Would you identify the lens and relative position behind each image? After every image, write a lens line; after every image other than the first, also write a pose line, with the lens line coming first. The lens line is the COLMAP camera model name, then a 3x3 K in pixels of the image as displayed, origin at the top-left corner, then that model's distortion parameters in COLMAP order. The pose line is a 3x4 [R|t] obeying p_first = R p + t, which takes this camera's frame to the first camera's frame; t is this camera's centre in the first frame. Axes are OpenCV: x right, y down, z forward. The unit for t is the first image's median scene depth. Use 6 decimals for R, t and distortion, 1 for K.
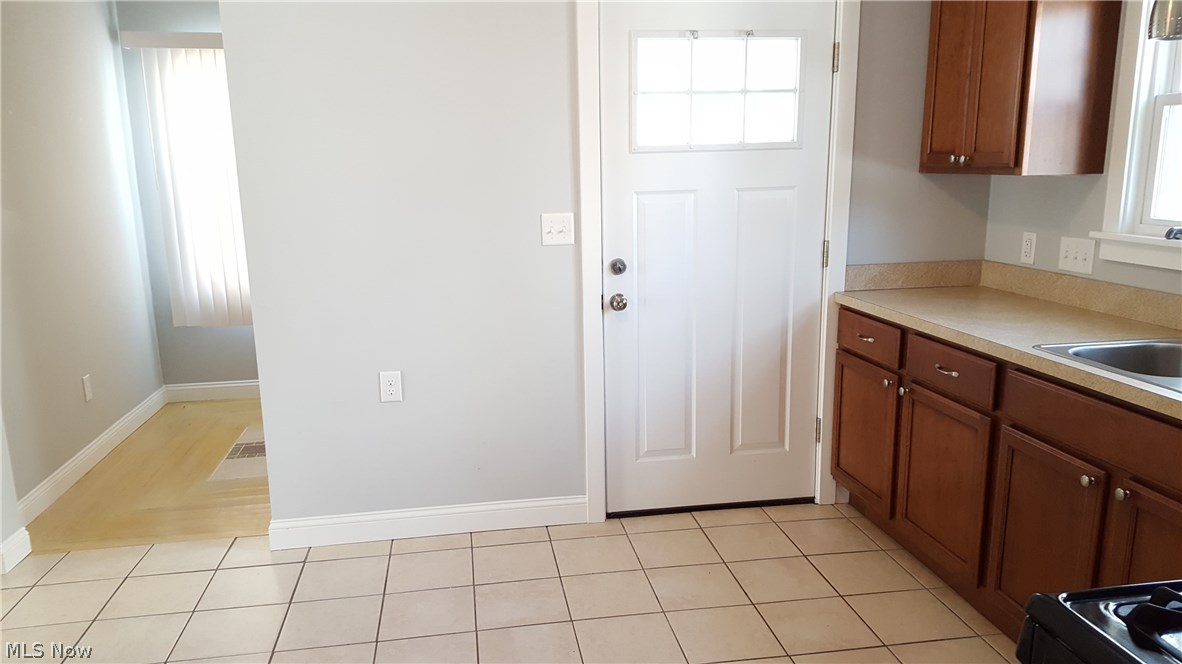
lens RADIAL K [[862.1, 0, 589.8], [0, 862.1, 349.2], [0, 0, 1]] dist [0.127109, -0.202607]
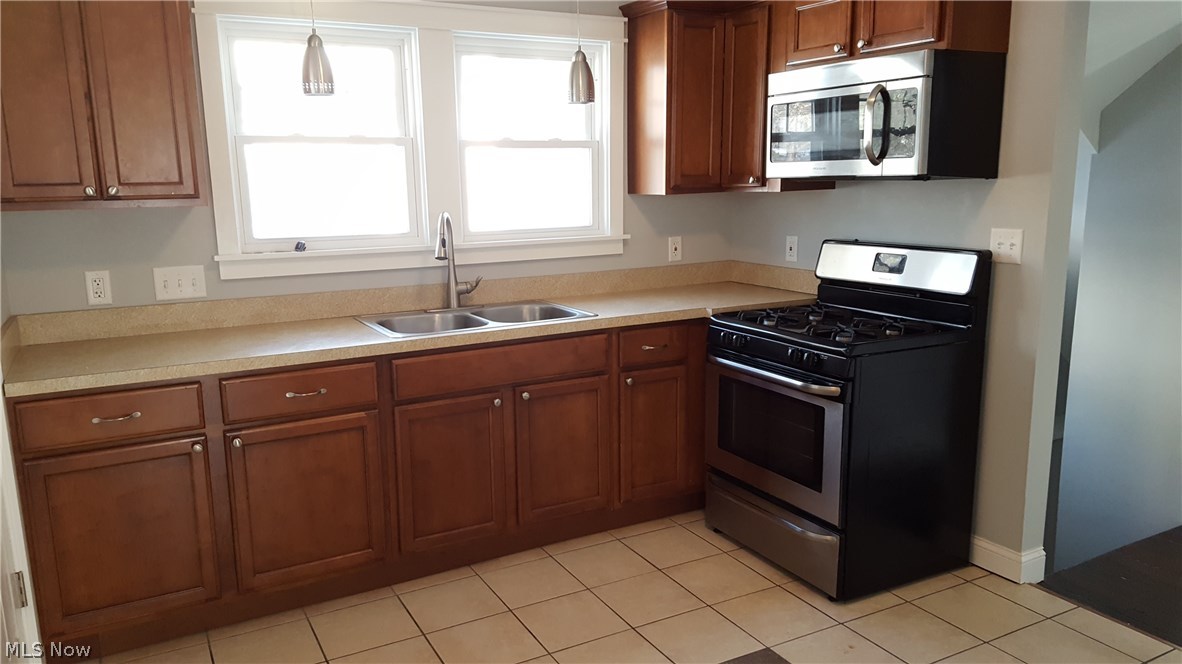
lens RADIAL K [[862.1, 0, 589.8], [0, 862.1, 349.2], [0, 0, 1]] dist [0.127109, -0.202607]
pose [[-0.341056, -0.165045, 0.925441, -0.629522], [0.218492, 0.943588, 0.248803, -0.202169], [-0.914299, 0.287057, -0.285756, 0.960557]]
